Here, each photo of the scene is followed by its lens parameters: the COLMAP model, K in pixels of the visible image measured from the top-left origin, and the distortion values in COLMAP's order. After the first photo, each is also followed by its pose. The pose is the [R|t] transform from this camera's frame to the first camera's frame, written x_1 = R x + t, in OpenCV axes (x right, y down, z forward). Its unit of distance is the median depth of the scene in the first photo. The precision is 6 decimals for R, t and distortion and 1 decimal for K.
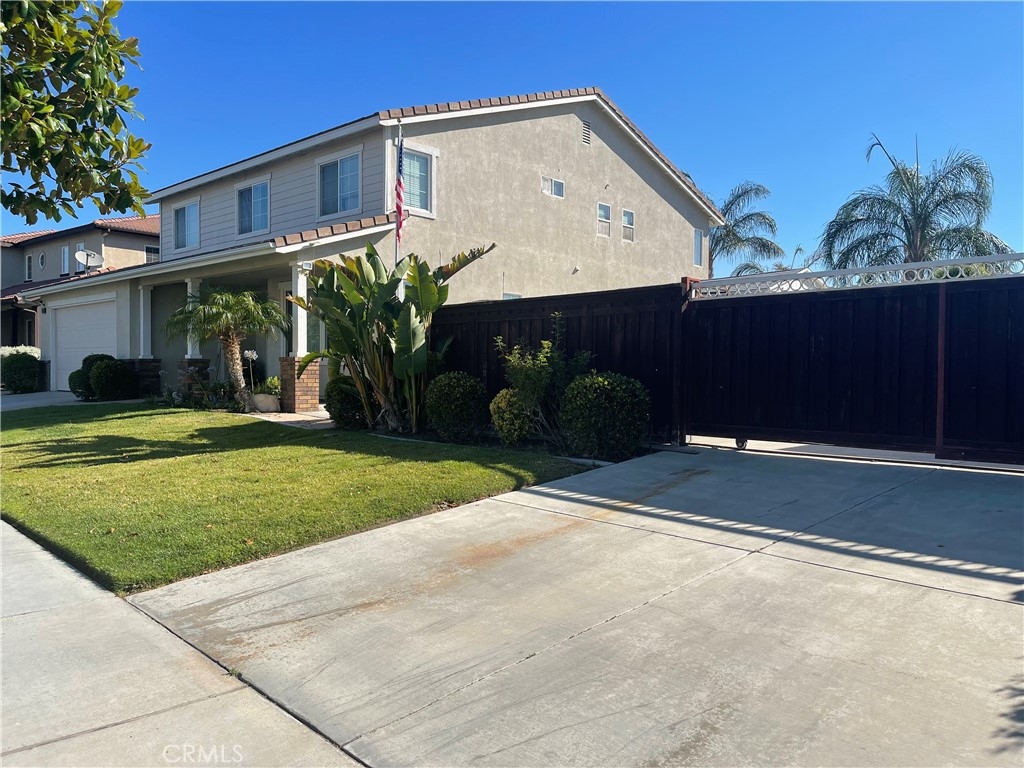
lens RADIAL K [[780.8, 0, 503.6], [0, 780.8, 382.9], [0, 0, 1]] dist [0.052220, -0.082722]
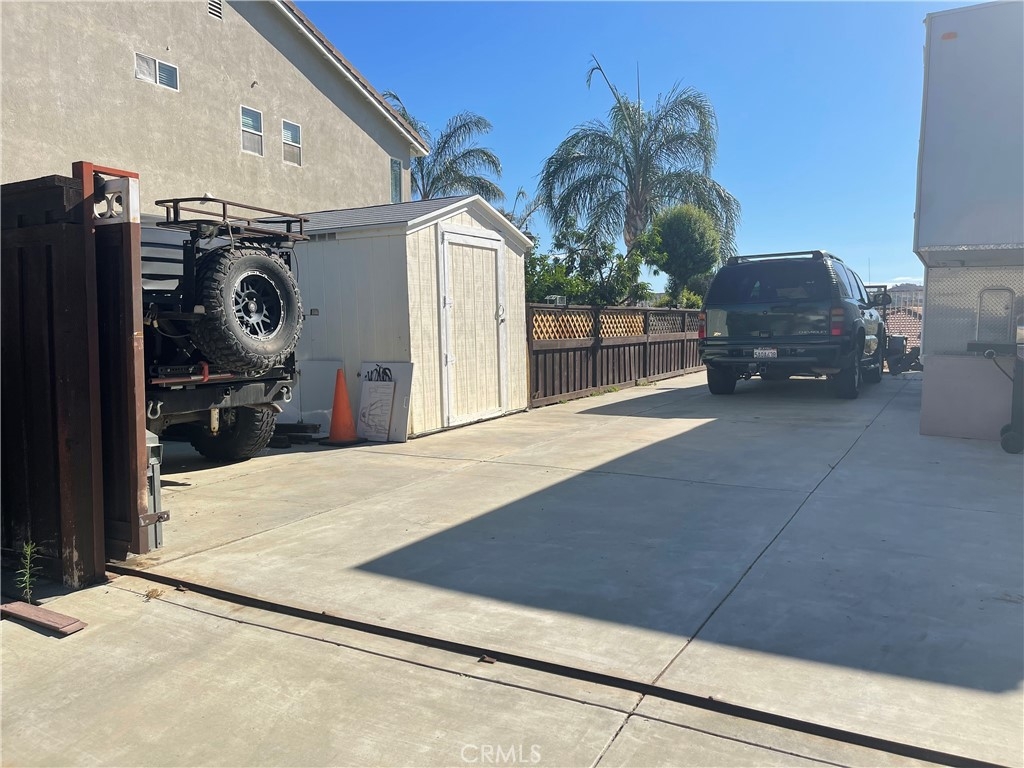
lens RADIAL K [[780.8, 0, 509.2], [0, 780.8, 386.4], [0, 0, 1]] dist [0.052220, -0.082722]
pose [[0.951825, -0.032974, 0.304865, 0.109799], [0.012661, 0.997580, 0.068371, -0.016375], [-0.306382, -0.061217, 0.949938, 0.192529]]
